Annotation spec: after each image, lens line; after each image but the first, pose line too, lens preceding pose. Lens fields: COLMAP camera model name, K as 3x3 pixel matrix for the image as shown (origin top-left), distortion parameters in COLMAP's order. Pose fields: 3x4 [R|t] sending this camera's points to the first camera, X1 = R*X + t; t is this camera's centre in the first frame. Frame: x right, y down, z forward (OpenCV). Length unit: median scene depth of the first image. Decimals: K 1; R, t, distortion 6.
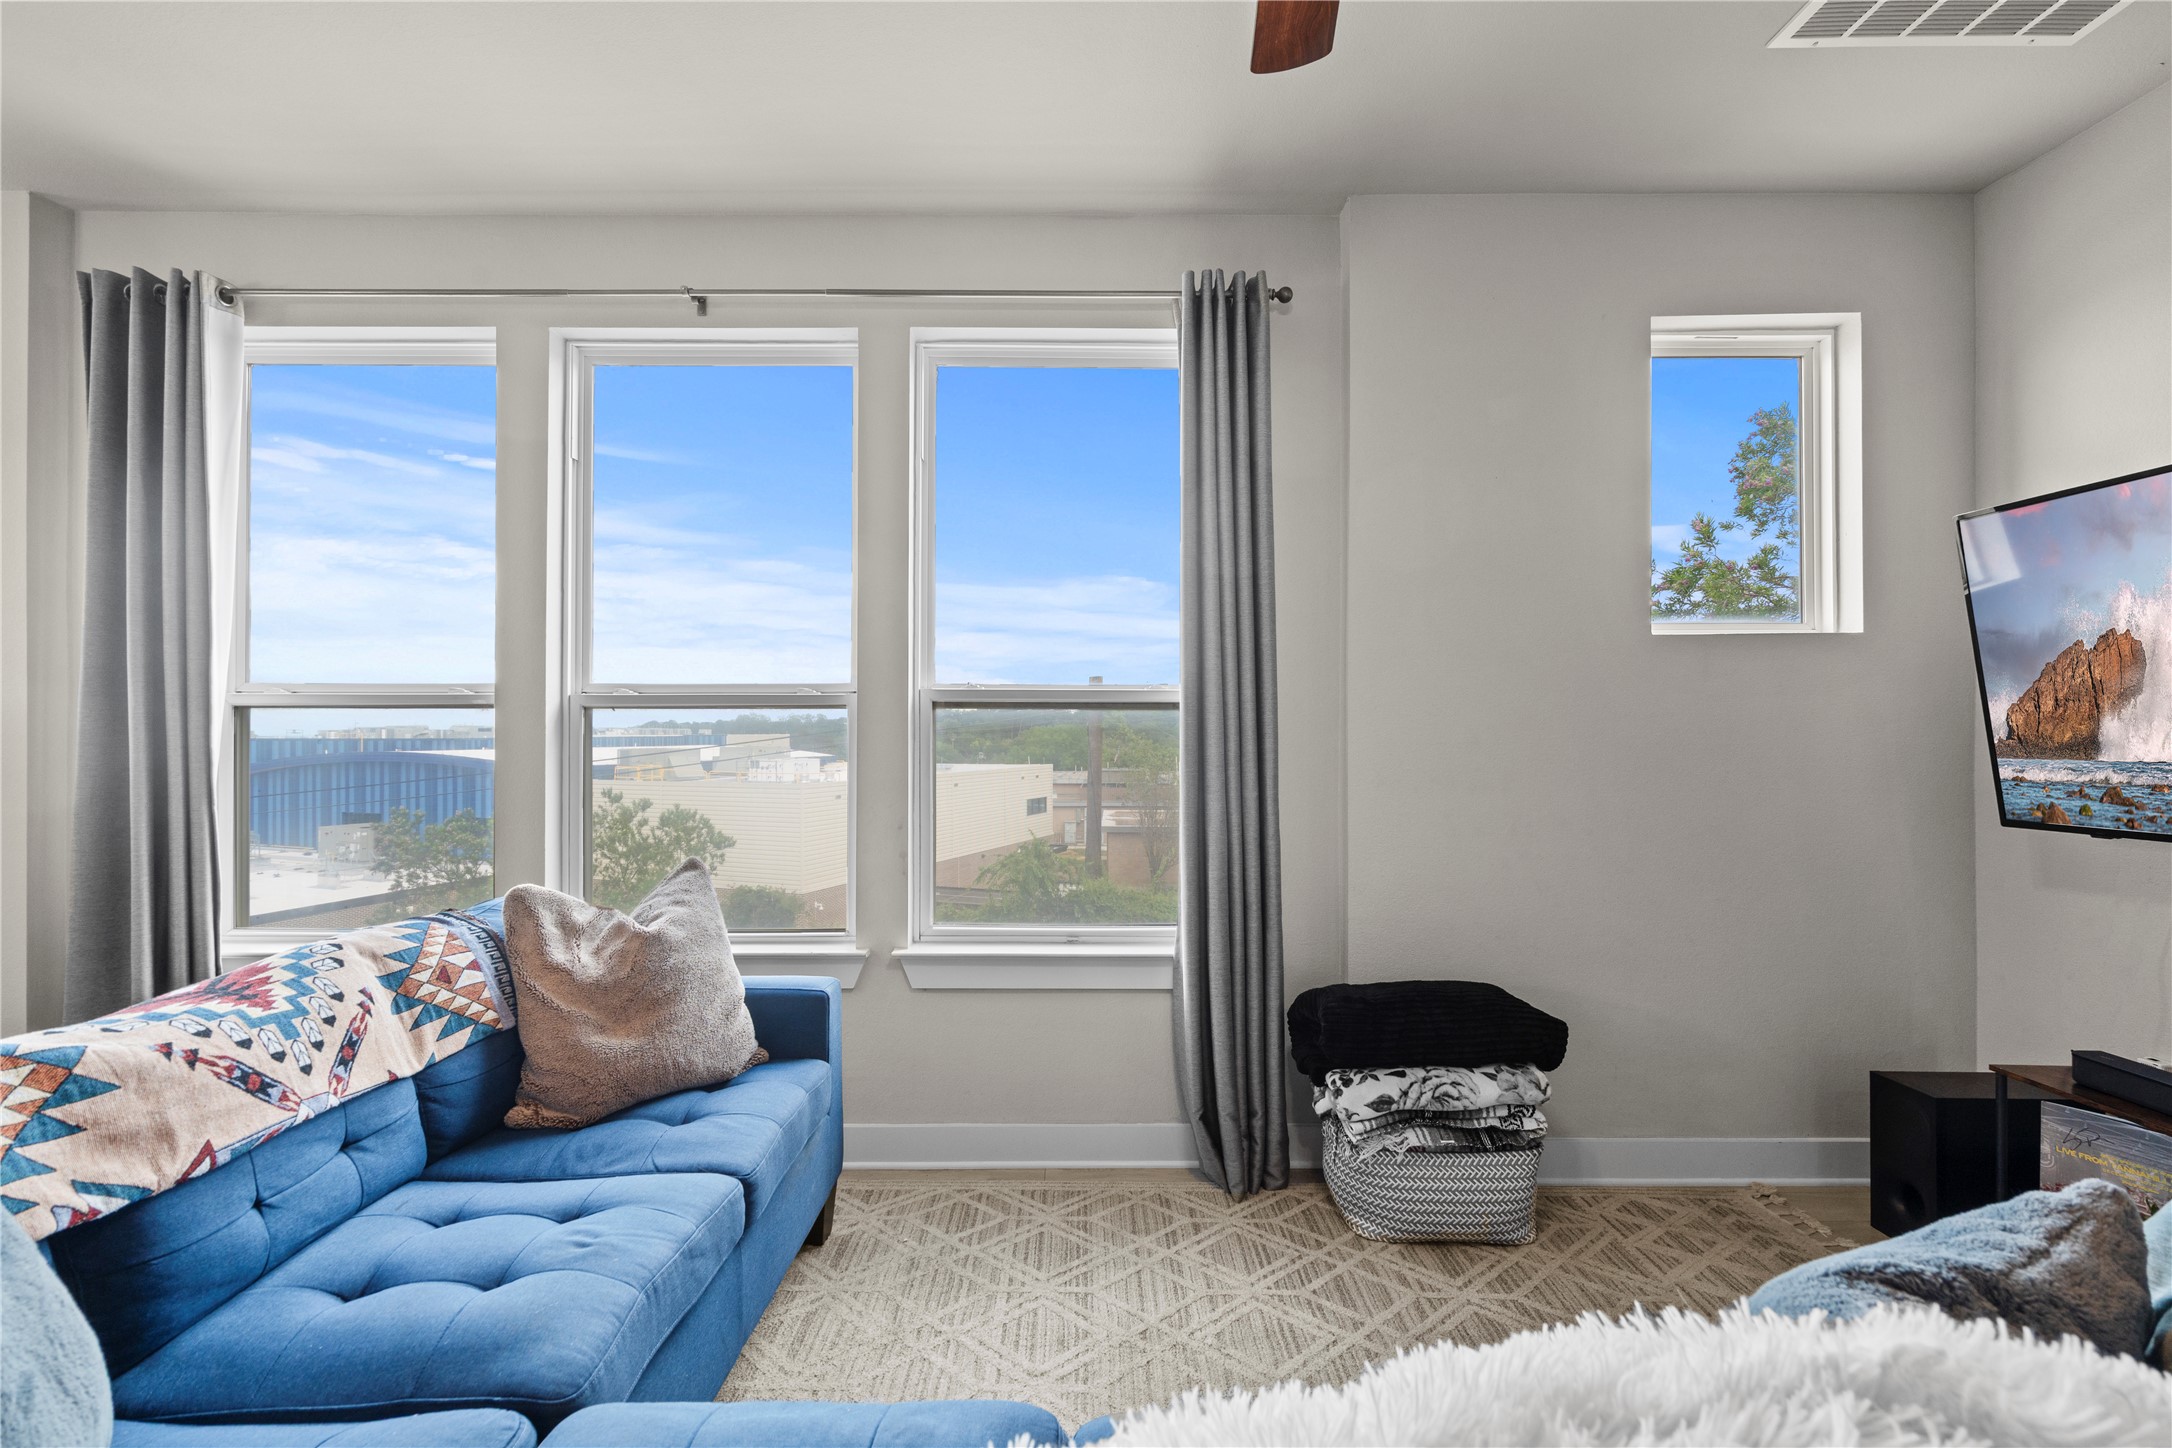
lens RADIAL K [[1001.6, 0, 1084.9], [0, 1001.6, 719.4], [0, 0, 1]] dist [-0.001933, 0.002555]
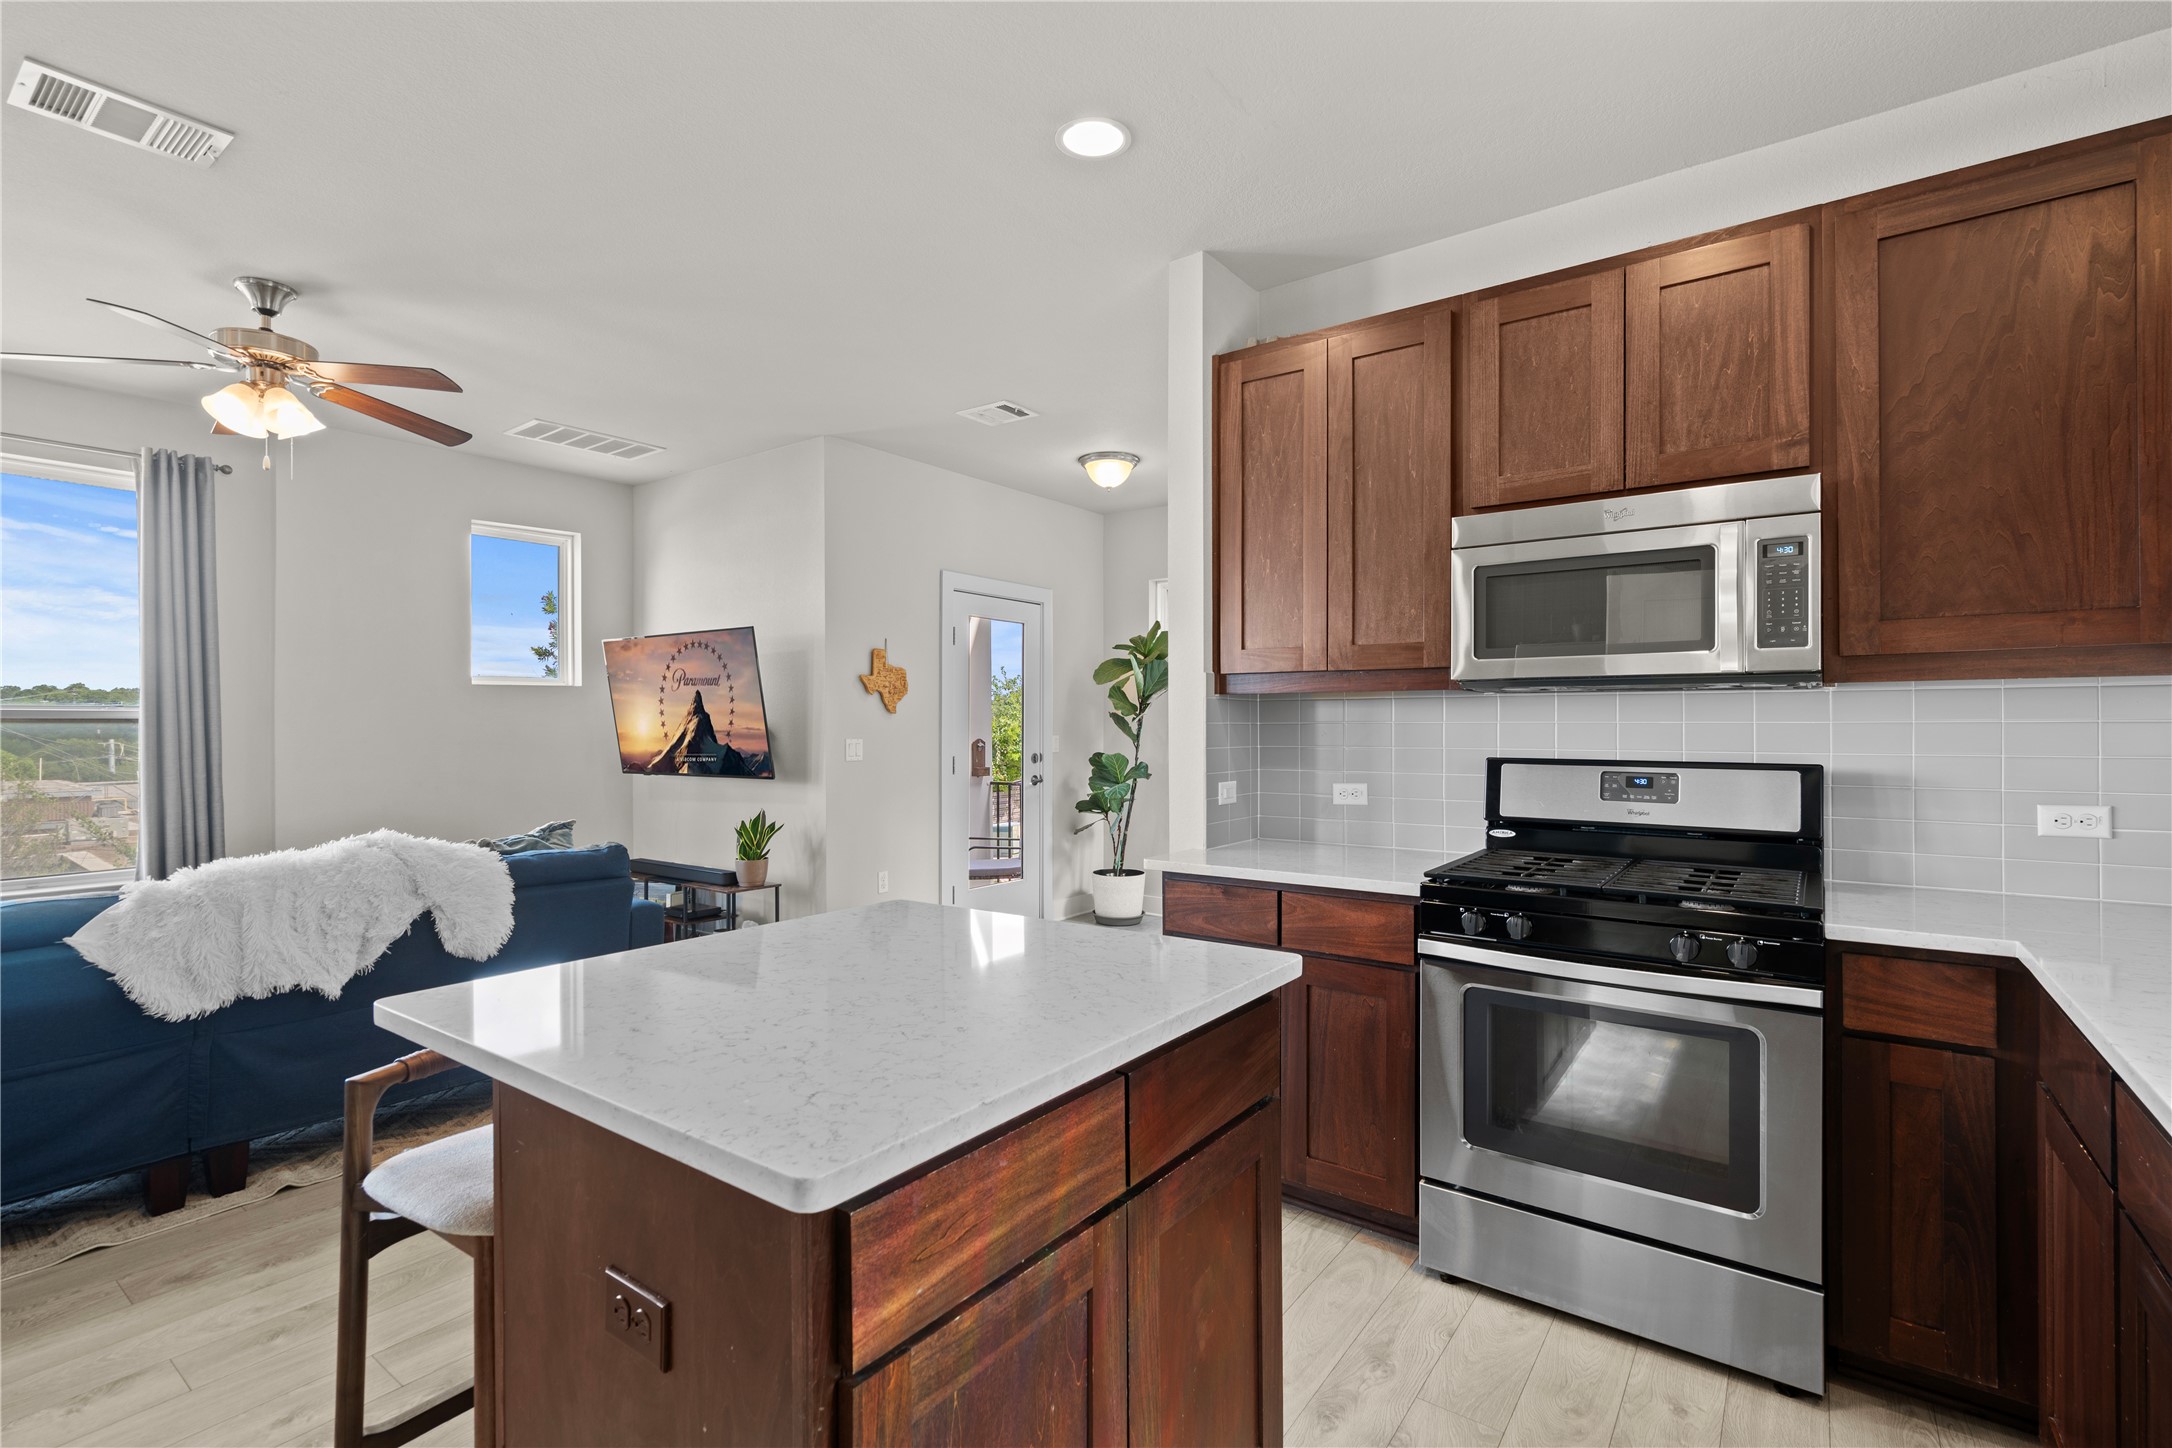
lens RADIAL K [[1001.6, 0, 1083.2], [0, 1001.6, 720.4], [0, 0, 1]] dist [-0.001933, 0.002555]
pose [[0.604775, -0.001948, 0.796394, -0.297107], [-0.001028, 0.999994, 0.003226, -0.025471], [-0.796396, -0.002770, 0.604769, -1.272548]]
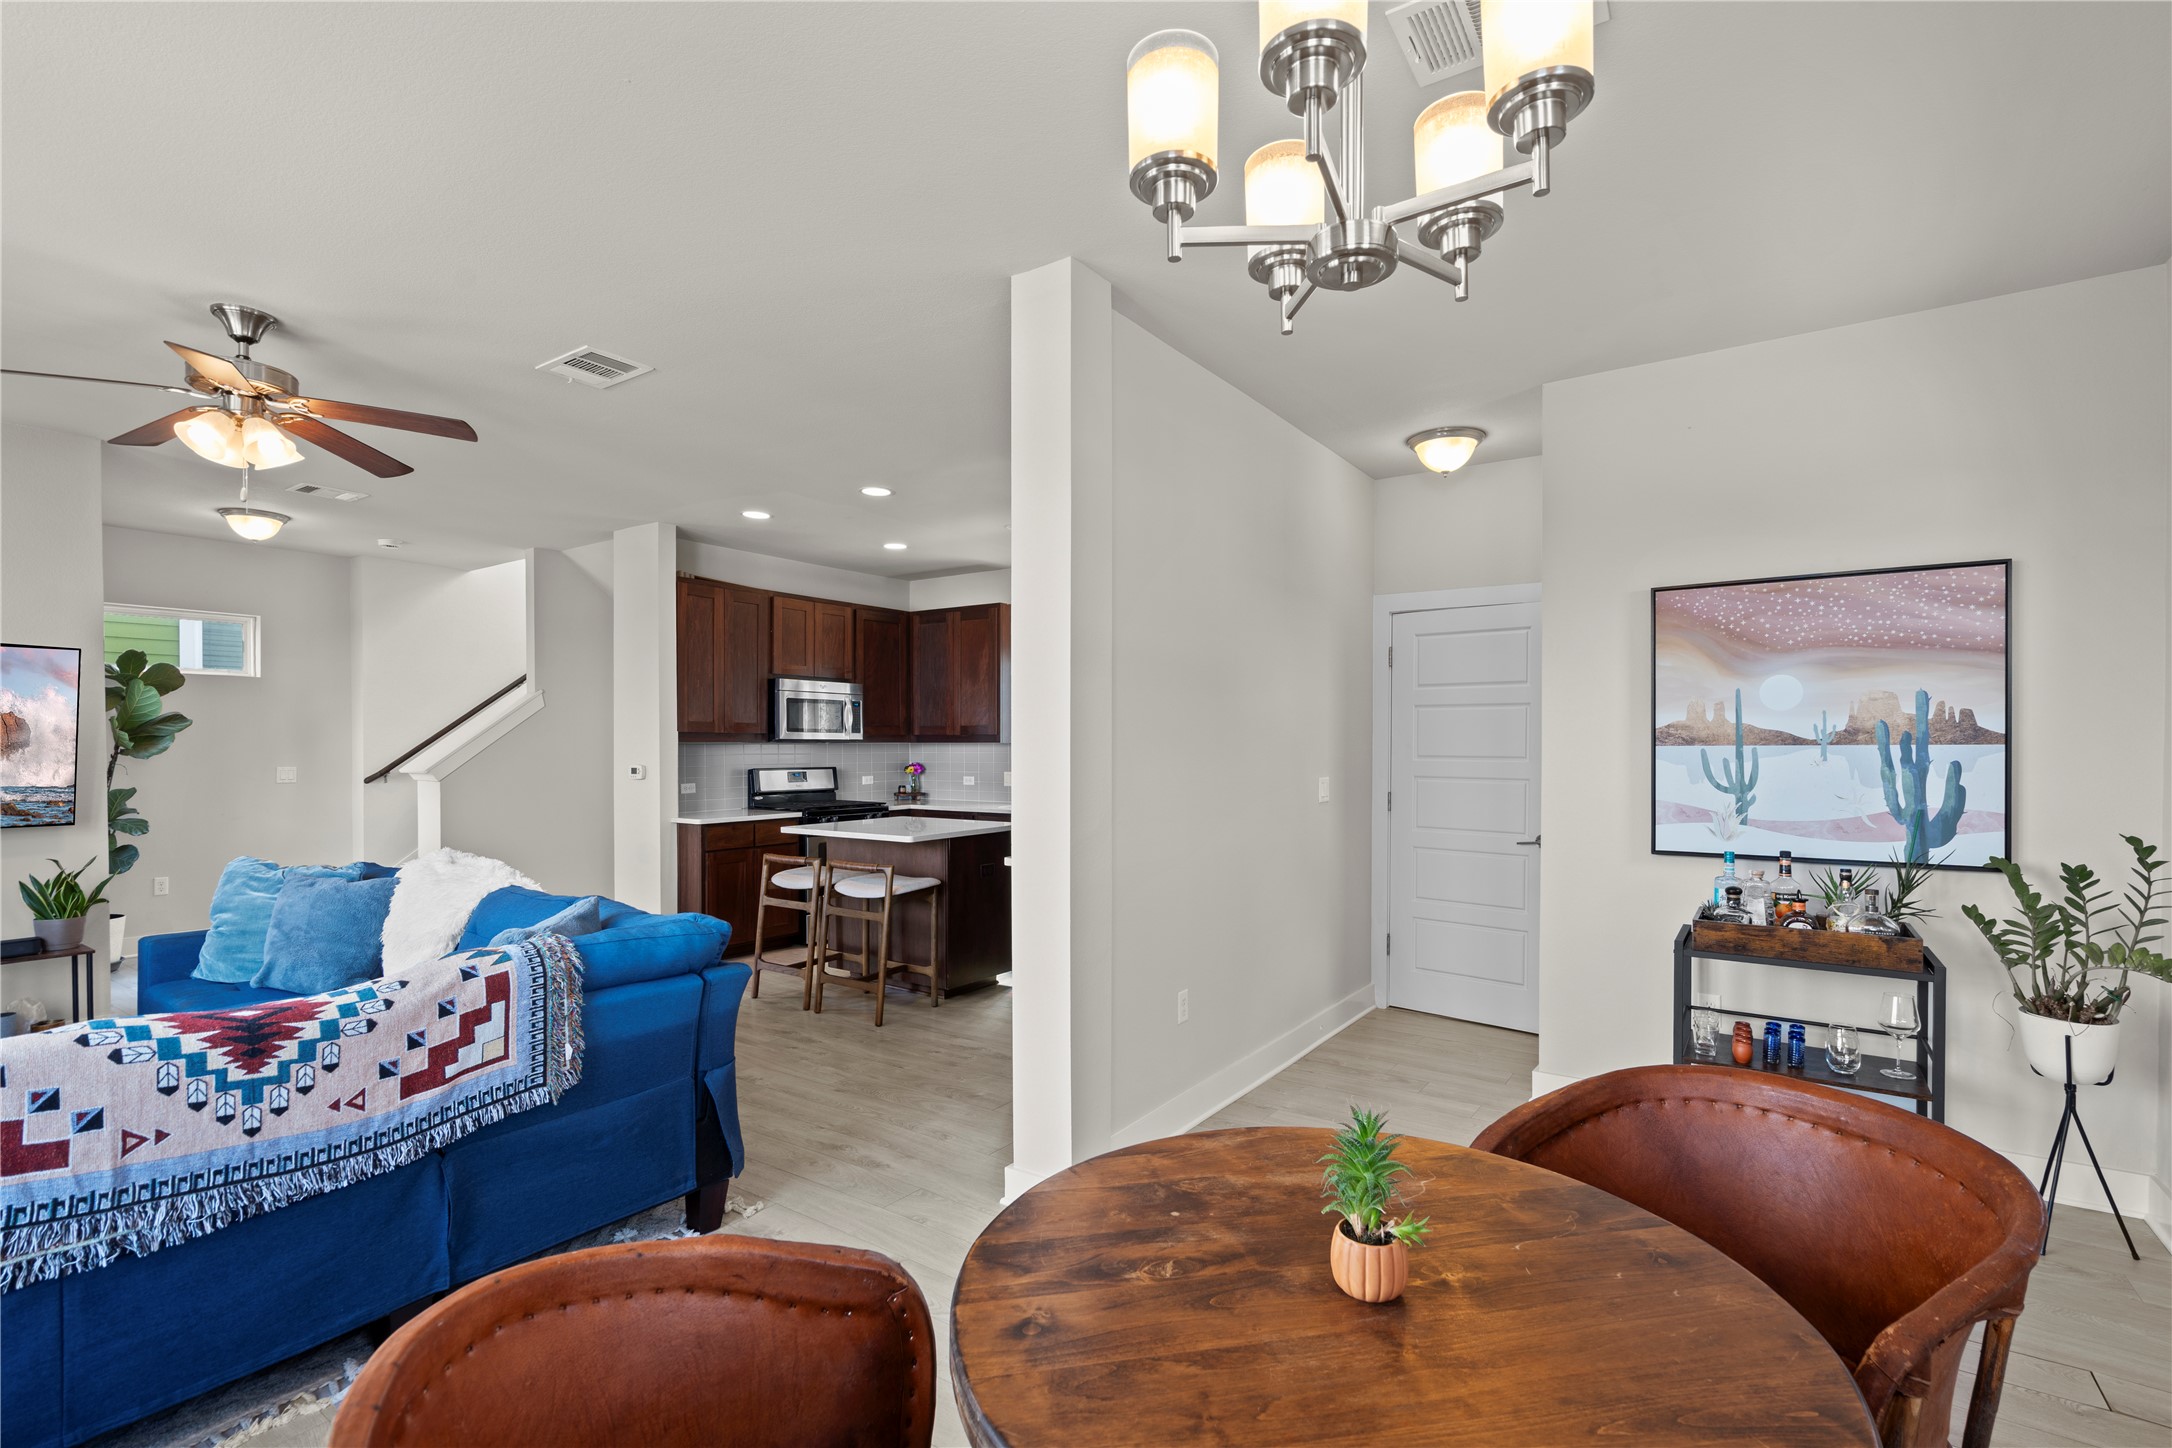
lens RADIAL K [[1001.6, 0, 1096.6], [0, 1001.6, 745.8], [0, 0, 1]] dist [-0.001933, 0.002555]
pose [[-0.824362, -0.002890, 0.566056, -1.581781], [-0.005392, 0.999982, -0.002747, -0.042933], [-0.566038, -0.005317, -0.824362, 0.908738]]
